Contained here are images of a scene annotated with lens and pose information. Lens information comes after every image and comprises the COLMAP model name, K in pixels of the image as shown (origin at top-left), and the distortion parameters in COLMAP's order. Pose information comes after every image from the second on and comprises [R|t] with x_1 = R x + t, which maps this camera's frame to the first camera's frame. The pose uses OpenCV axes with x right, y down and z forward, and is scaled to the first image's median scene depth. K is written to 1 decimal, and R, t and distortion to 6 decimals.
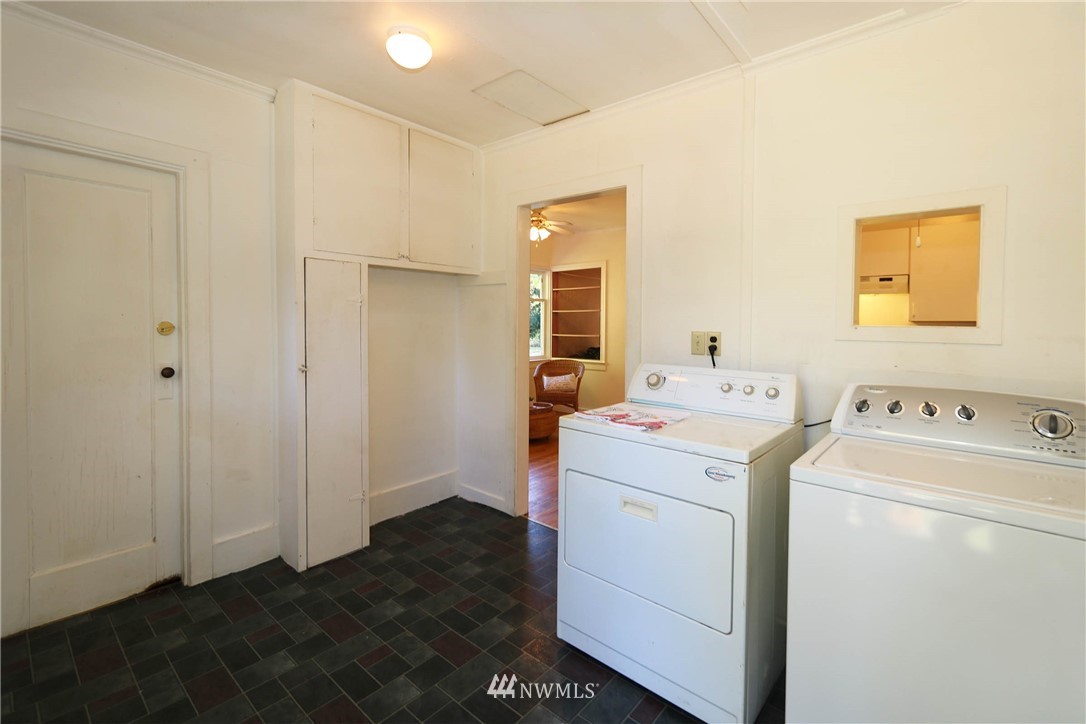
lens RADIAL K [[499.4, 0, 537.5], [0, 499.4, 339.3], [0, 0, 1]] dist [-0.016292, 0.000655]
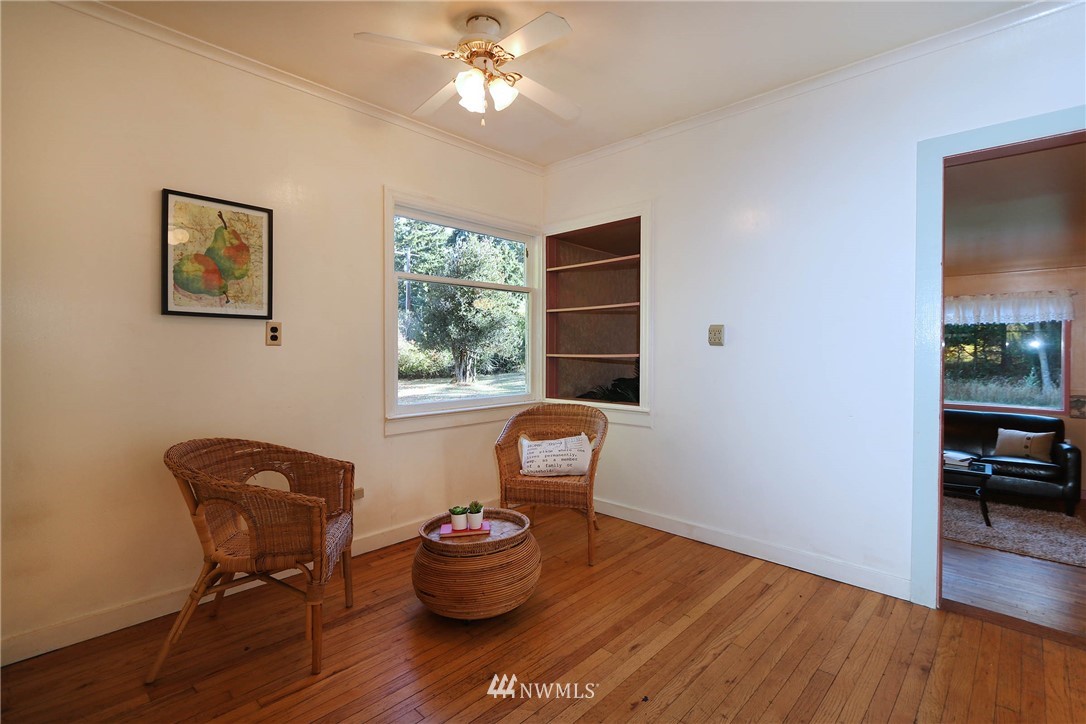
lens RADIAL K [[499.4, 0, 544.0], [0, 499.4, 357.4], [0, 0, 1]] dist [-0.016292, 0.000655]
pose [[0.999337, -0.001716, -0.036373, 0.050190], [0.001226, 0.999908, -0.013495, 0.000919], [0.036393, 0.013441, 0.999247, 0.511894]]
